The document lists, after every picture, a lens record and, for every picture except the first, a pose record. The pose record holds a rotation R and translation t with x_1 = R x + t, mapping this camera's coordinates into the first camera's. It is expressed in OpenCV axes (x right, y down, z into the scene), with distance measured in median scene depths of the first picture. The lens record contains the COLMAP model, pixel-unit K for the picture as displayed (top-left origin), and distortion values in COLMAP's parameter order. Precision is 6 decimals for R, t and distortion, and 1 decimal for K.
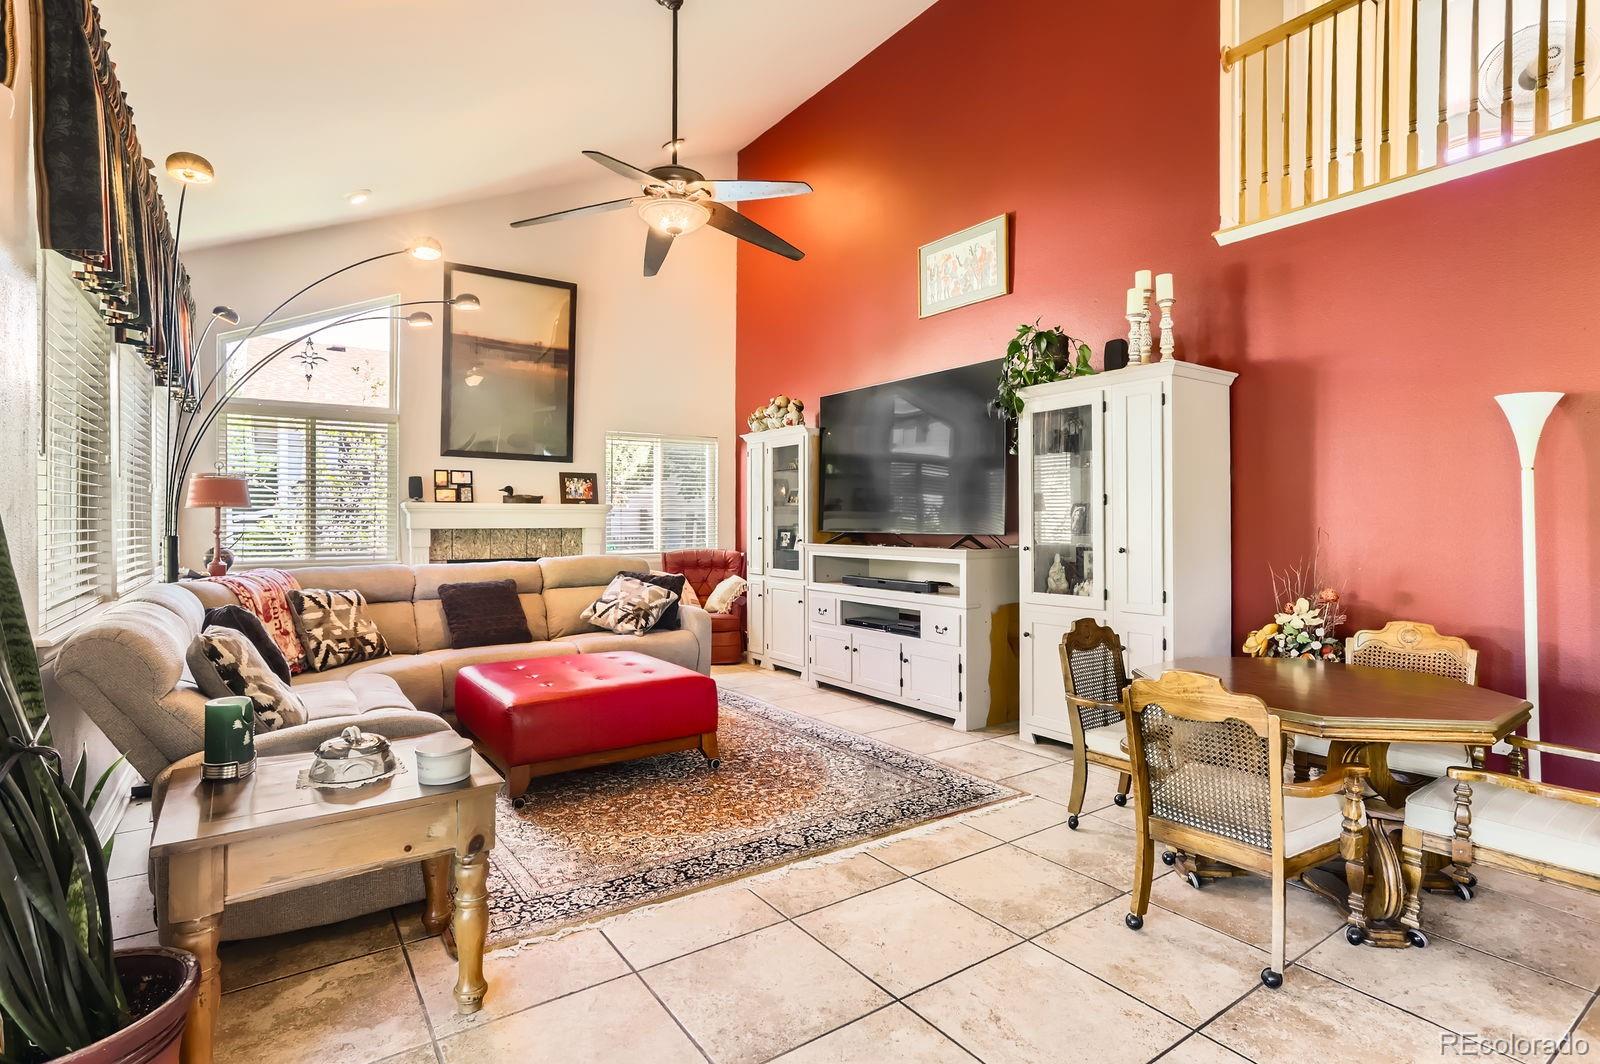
lens RADIAL K [[768.9, 0, 797.7], [0, 768.9, 530.4], [0, 0, 1]] dist [-0.018319, 0.011524]
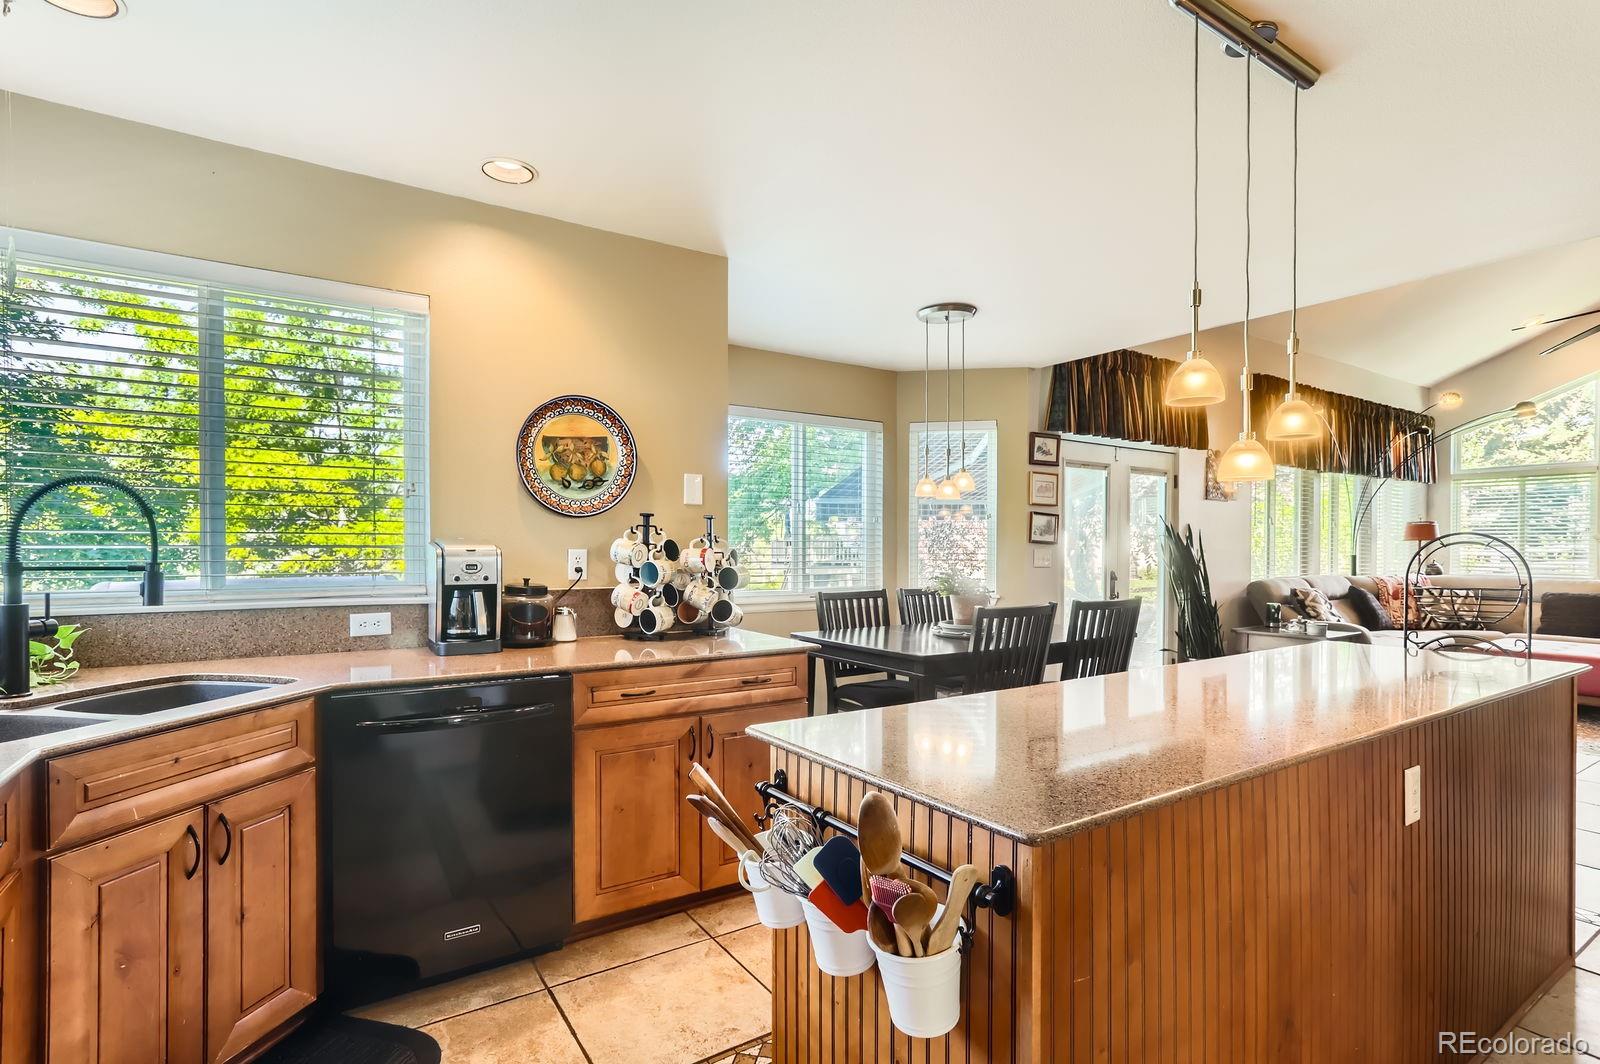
lens RADIAL K [[768.9, 0, 799.8], [0, 768.9, 544.3], [0, 0, 1]] dist [-0.018319, 0.011524]
pose [[-0.026604, -0.006921, -0.999622, 1.220947], [-0.015626, 0.999857, -0.006506, 0.015705], [0.999524, 0.015447, -0.026708, -0.436748]]
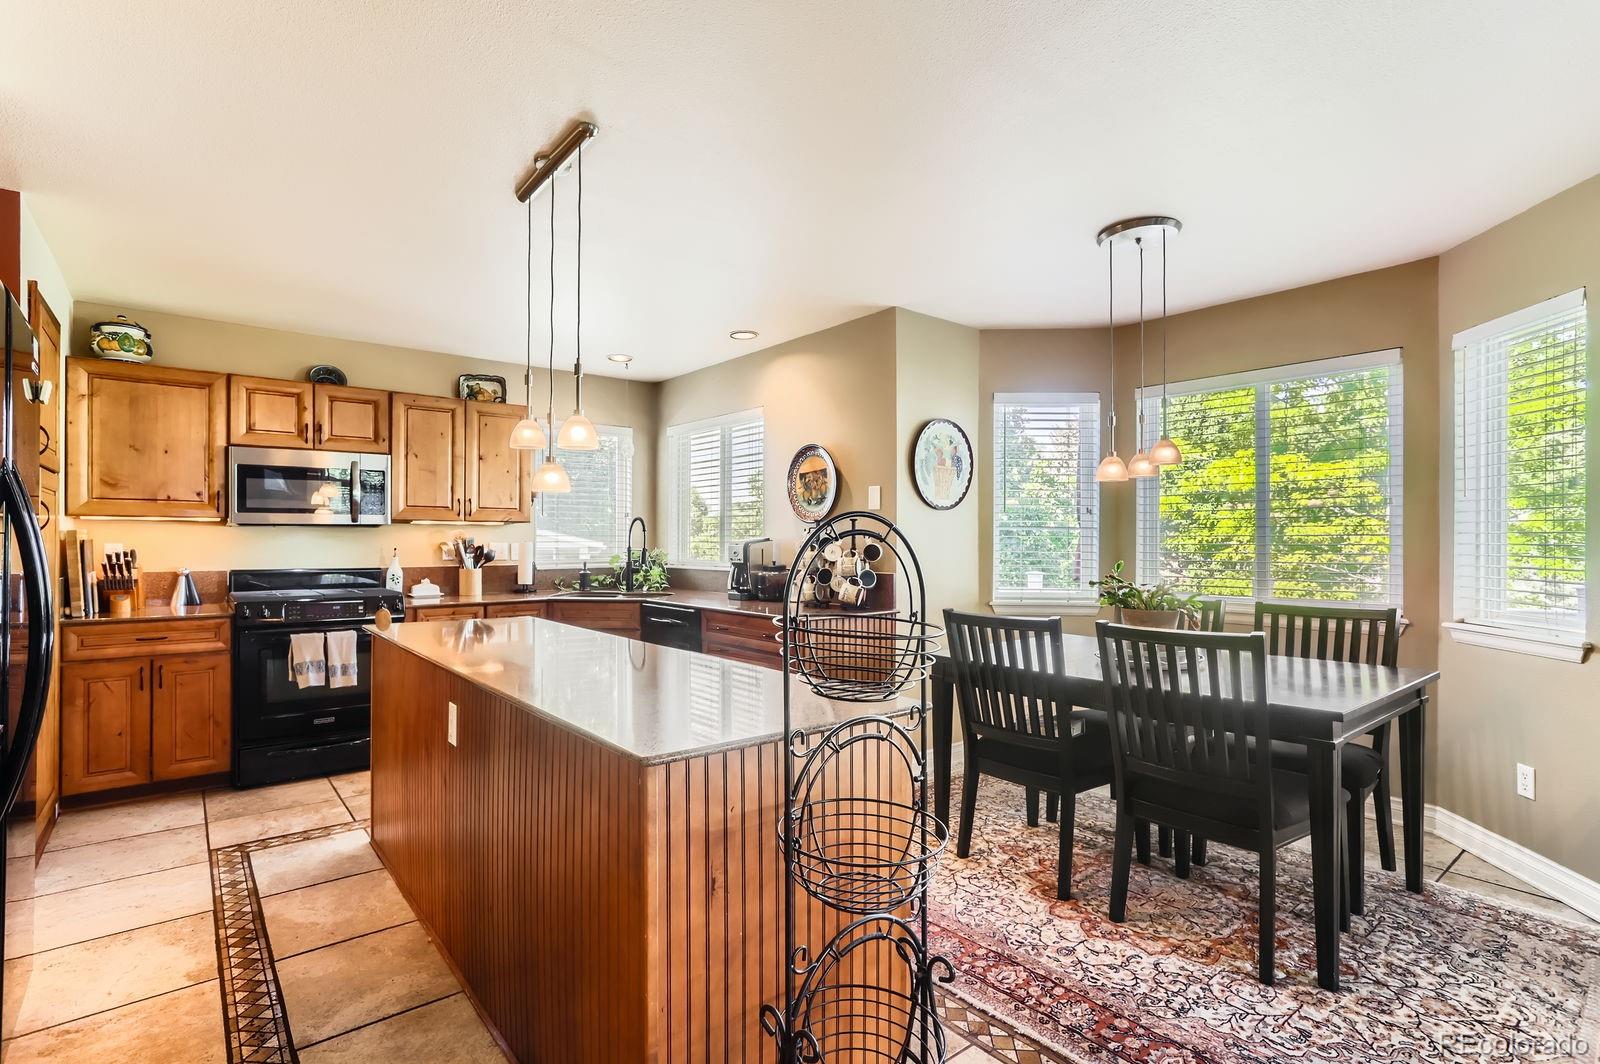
lens RADIAL K [[768.9, 0, 798.2], [0, 768.9, 538.0], [0, 0, 1]] dist [-0.018319, 0.011524]
pose [[-0.997274, -0.003345, -0.073706, 0.604930], [-0.004115, 0.999938, 0.010301, -0.001254], [0.073667, 0.010576, -0.997227, 0.447045]]
